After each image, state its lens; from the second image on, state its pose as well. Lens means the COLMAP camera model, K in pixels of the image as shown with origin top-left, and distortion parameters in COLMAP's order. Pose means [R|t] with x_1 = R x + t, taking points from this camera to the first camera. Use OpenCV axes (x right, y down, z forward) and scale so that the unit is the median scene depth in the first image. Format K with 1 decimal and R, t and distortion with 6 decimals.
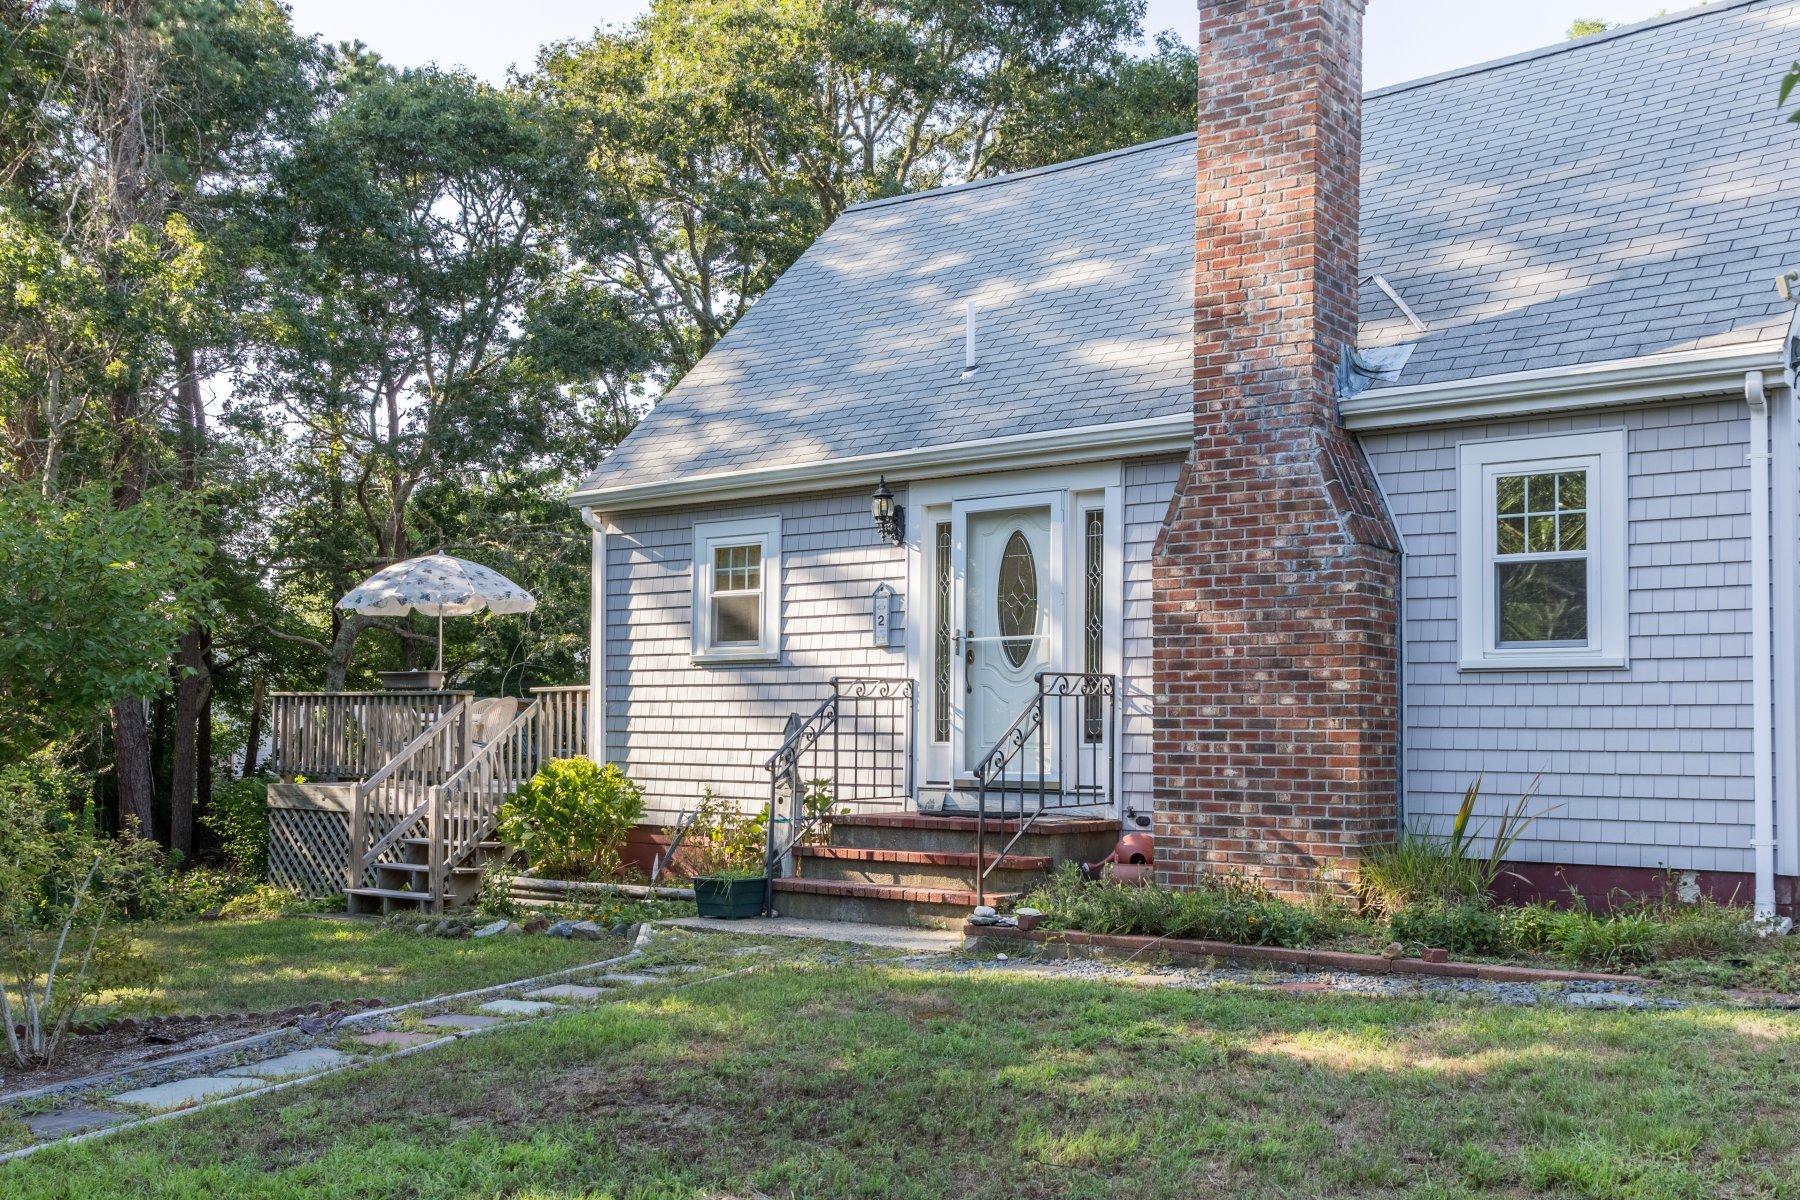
lens RADIAL K [[1766.6, 0, 901.9], [0, 1766.6, 648.6], [0, 0, 1]] dist [-0.002220, 0.001654]
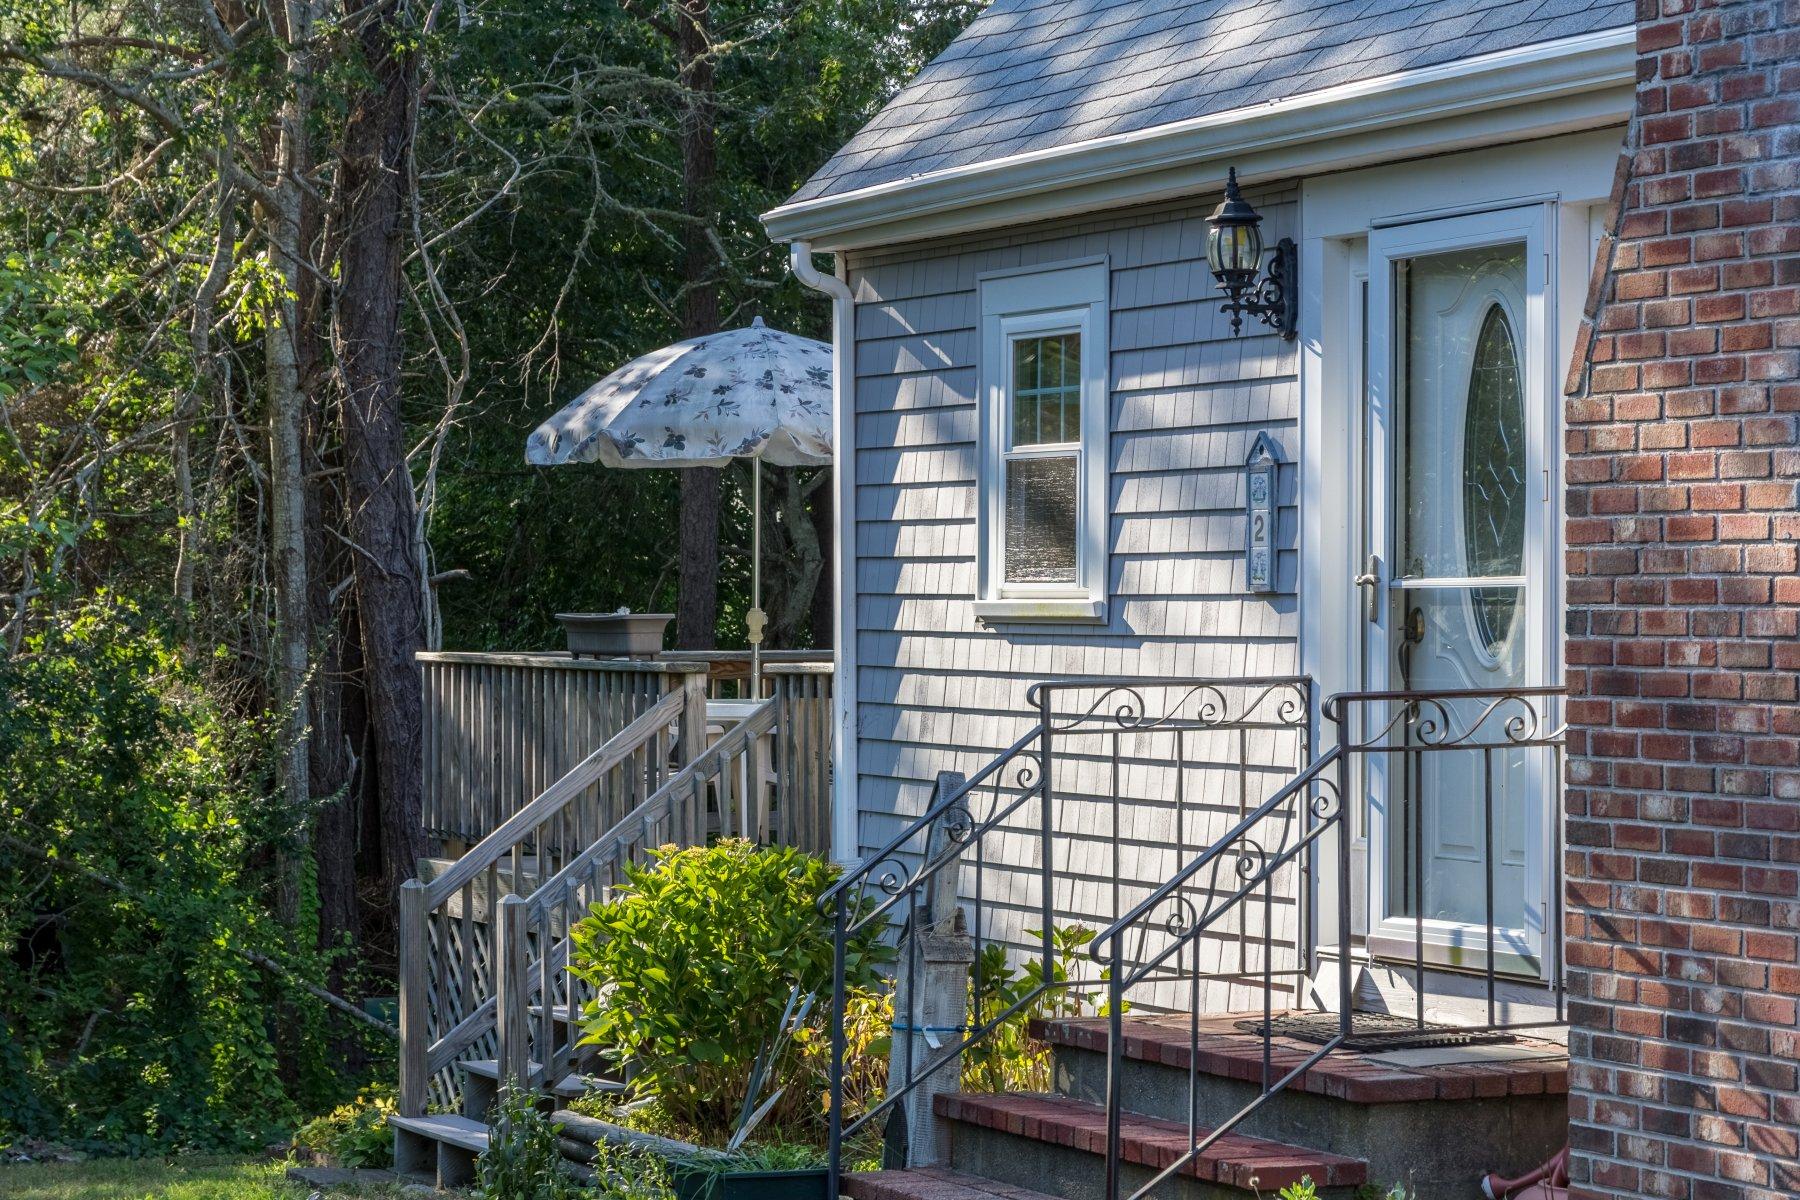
lens RADIAL K [[4652.1, 0, 900.0], [0, 4652.1, 600.0], [0, 0, 1]] dist [-0.063324, -0.324595]
pose [[0.886243, -0.006616, -0.463173, 0.486812], [0.028588, 0.998773, 0.040434, -0.053792], [0.462337, -0.049076, 0.885345, 0.036597]]
